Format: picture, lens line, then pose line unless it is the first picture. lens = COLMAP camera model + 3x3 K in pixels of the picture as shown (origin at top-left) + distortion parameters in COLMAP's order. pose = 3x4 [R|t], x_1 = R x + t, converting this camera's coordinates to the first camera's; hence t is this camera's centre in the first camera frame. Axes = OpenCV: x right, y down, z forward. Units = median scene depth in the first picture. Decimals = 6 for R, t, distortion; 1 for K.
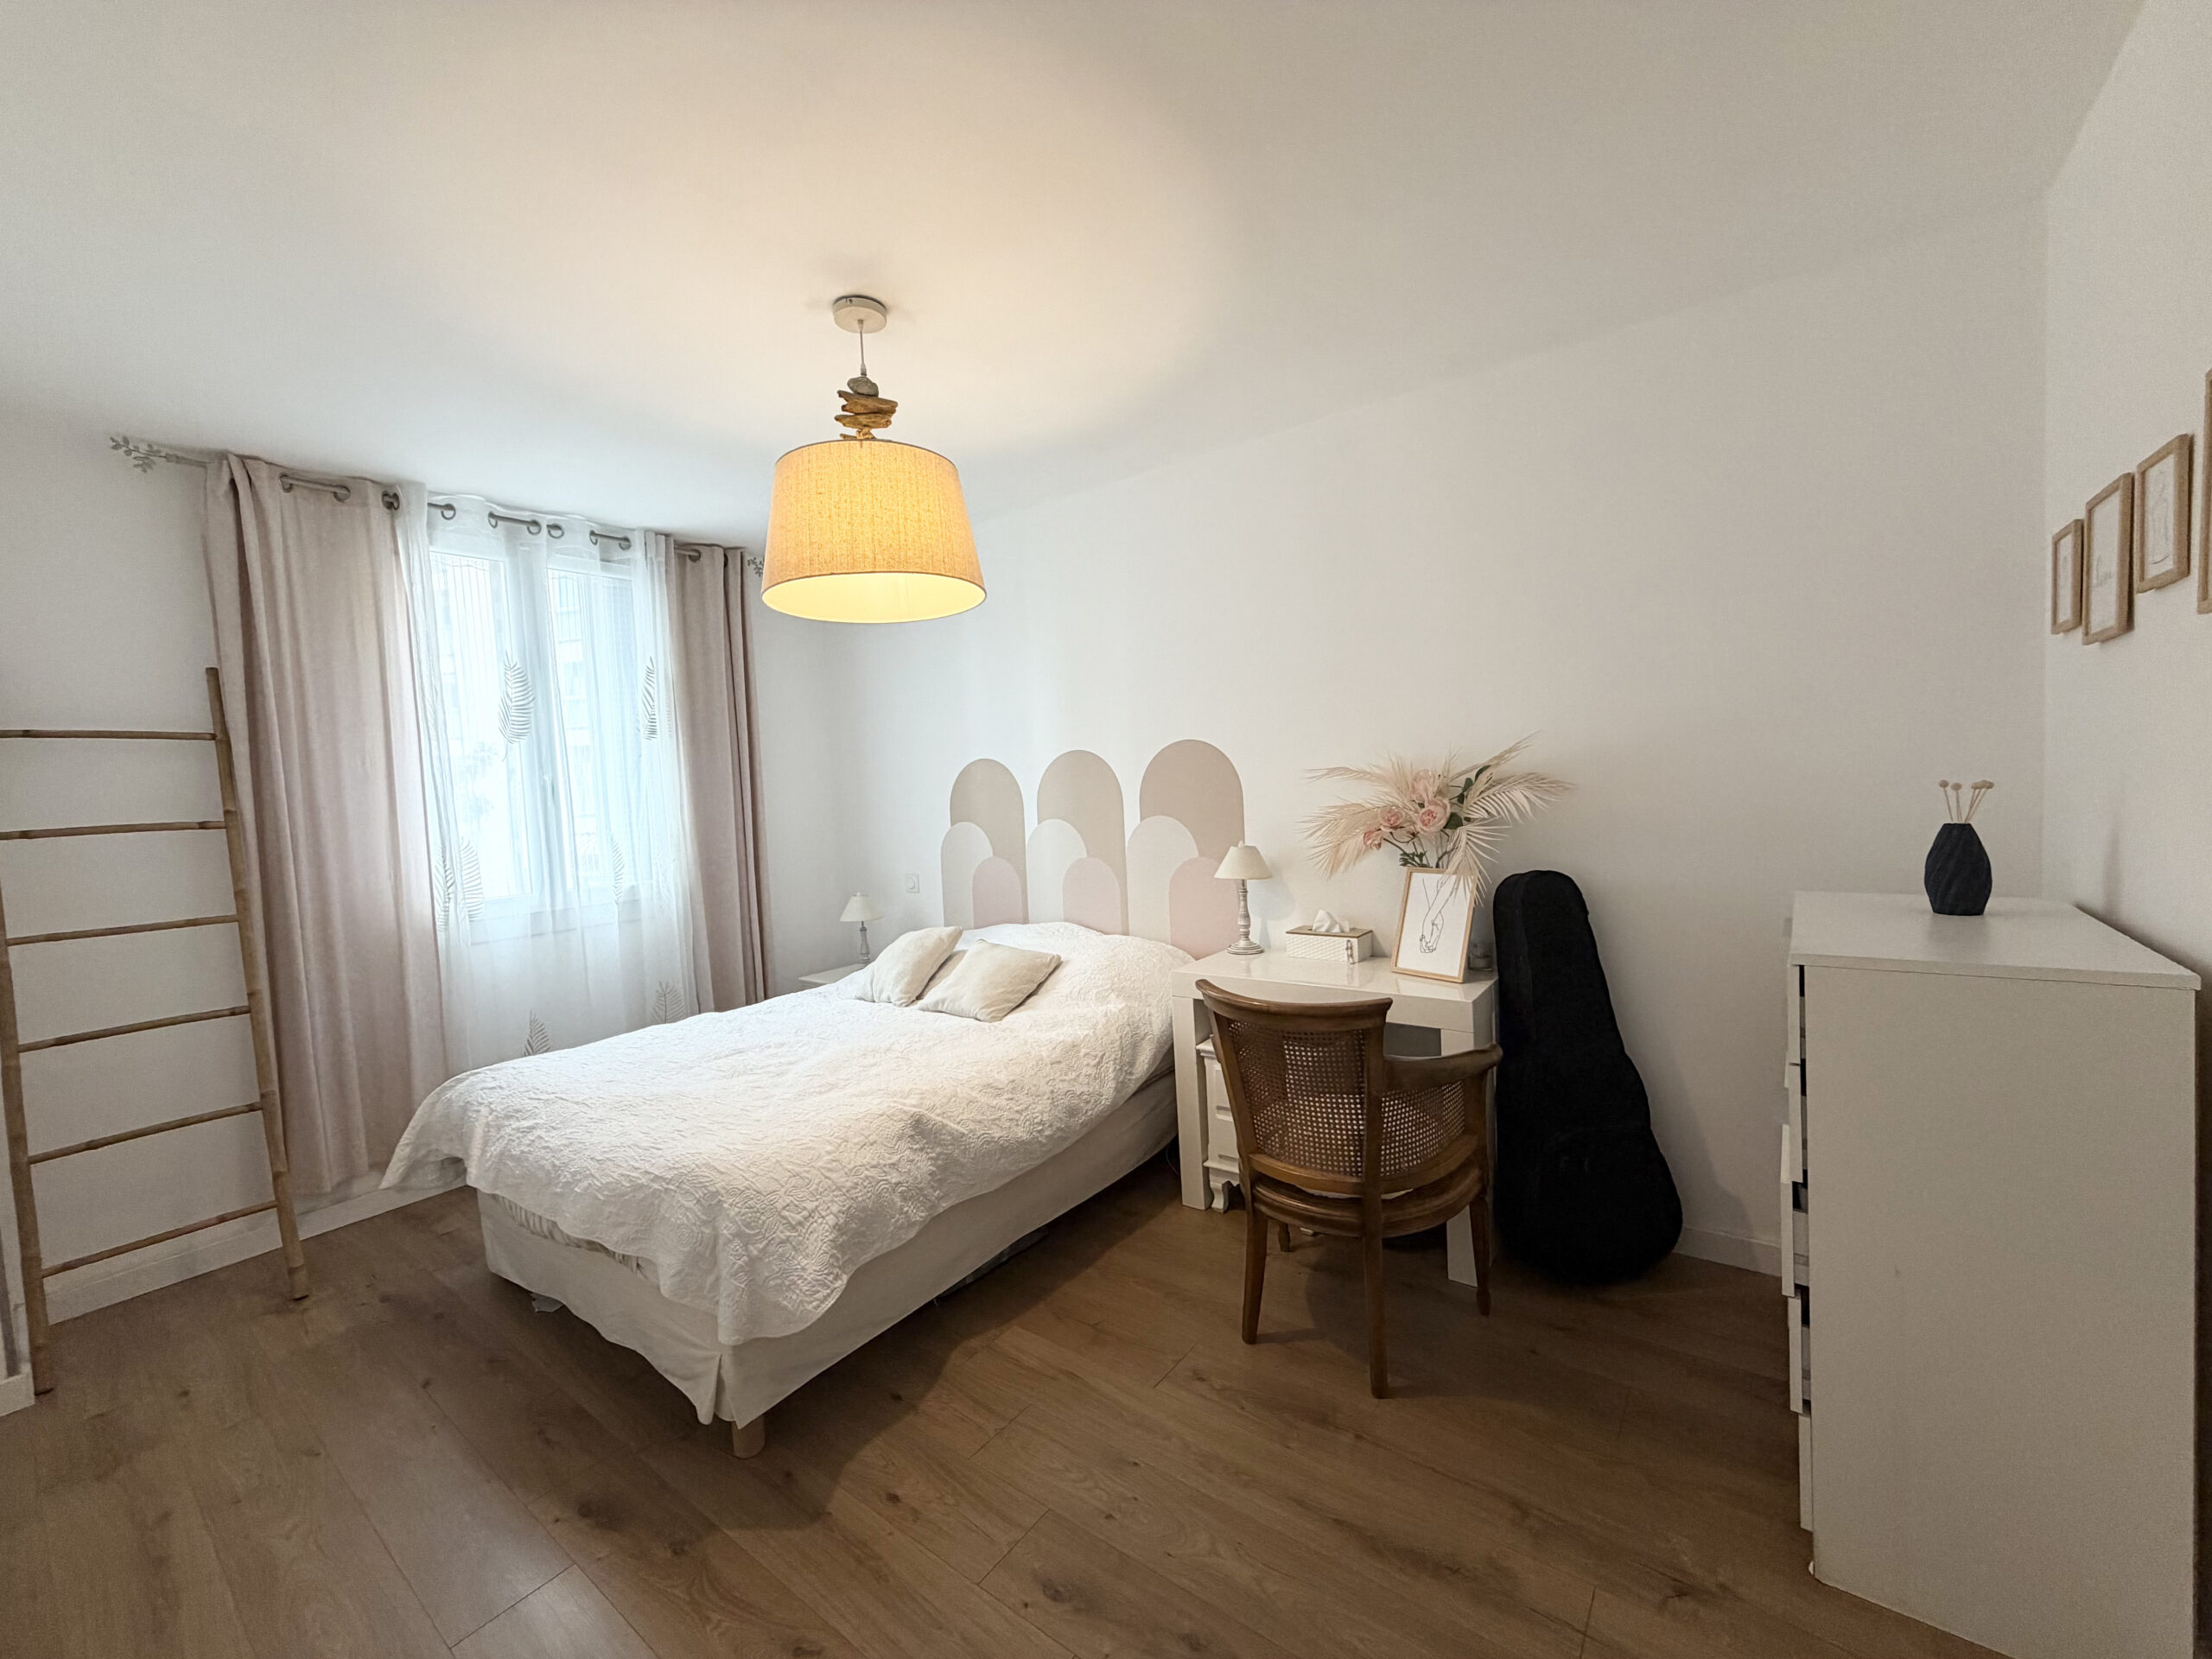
lens RADIAL K [[883.2, 0, 1101.6], [0, 883.2, 831.2], [0, 0, 1]] dist [0.001652, -0.000292]
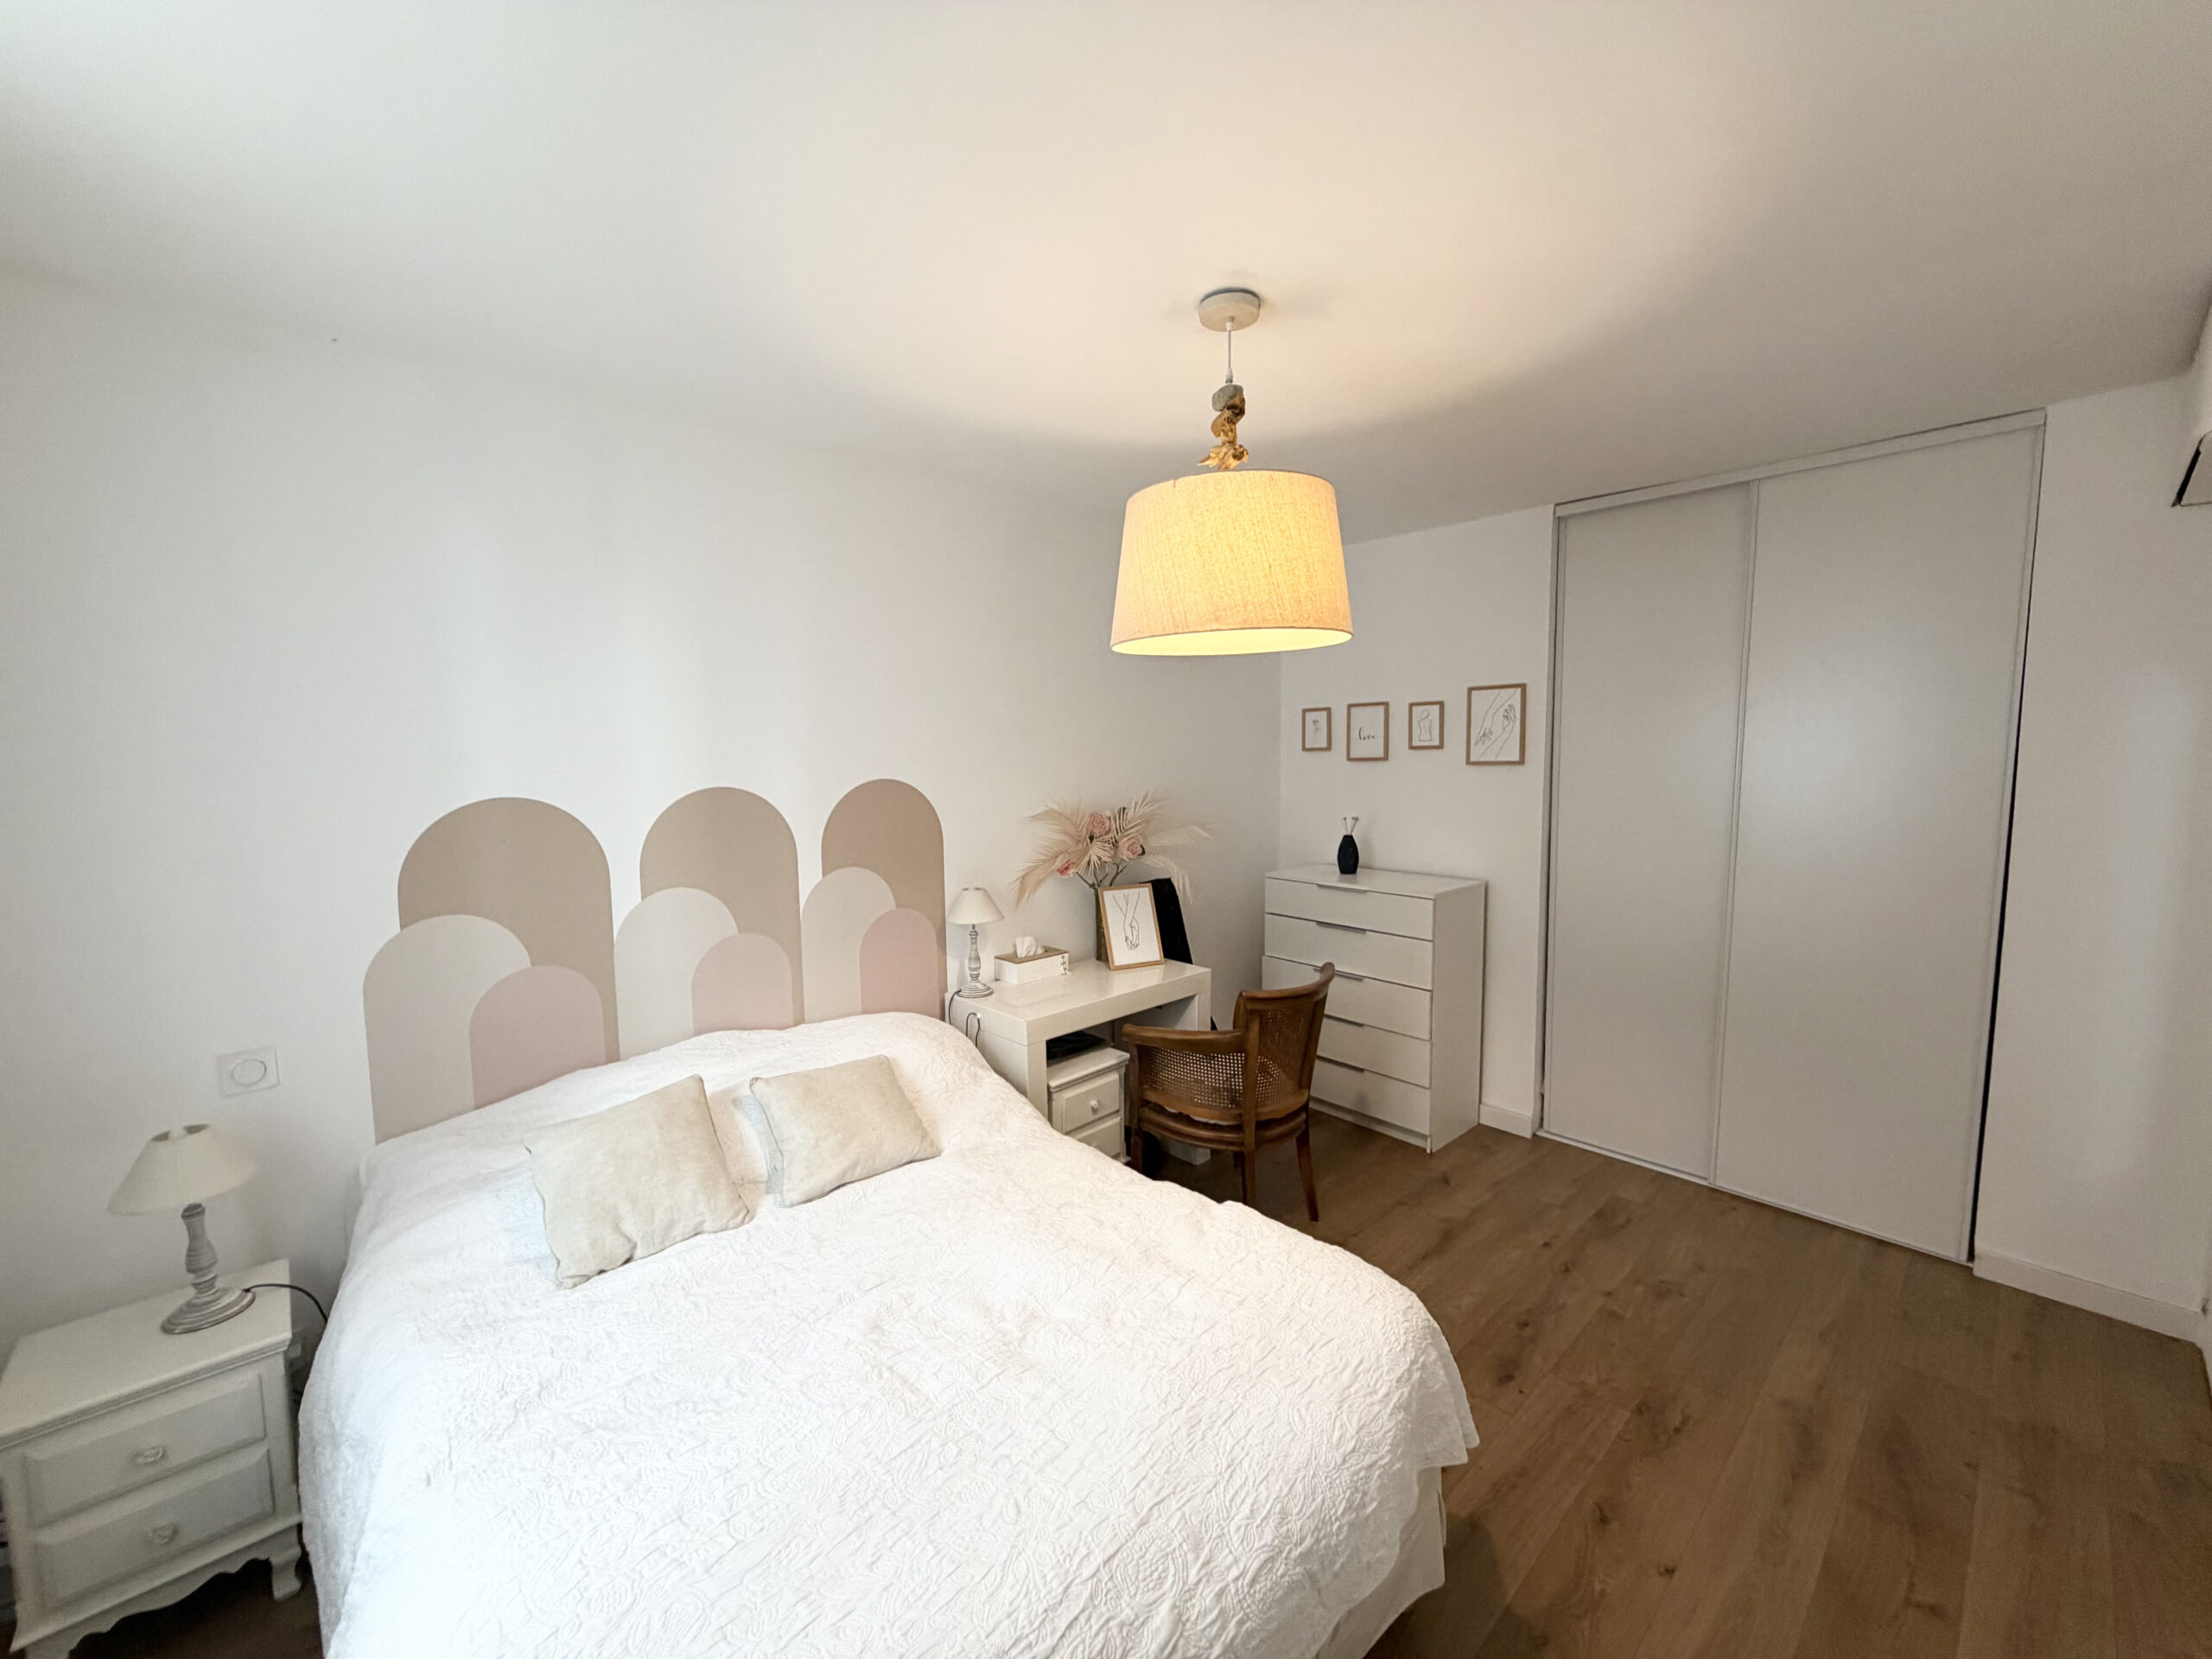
lens RADIAL K [[883.2, 0, 1099.0], [0, 883.2, 831.2], [0, 0, 1]] dist [0.001652, -0.000292]
pose [[0.179126, -0.045696, 0.982764, -0.800299], [0.055120, 0.997818, 0.036349, -0.077494], [-0.982281, 0.047658, 0.181254, 0.678590]]
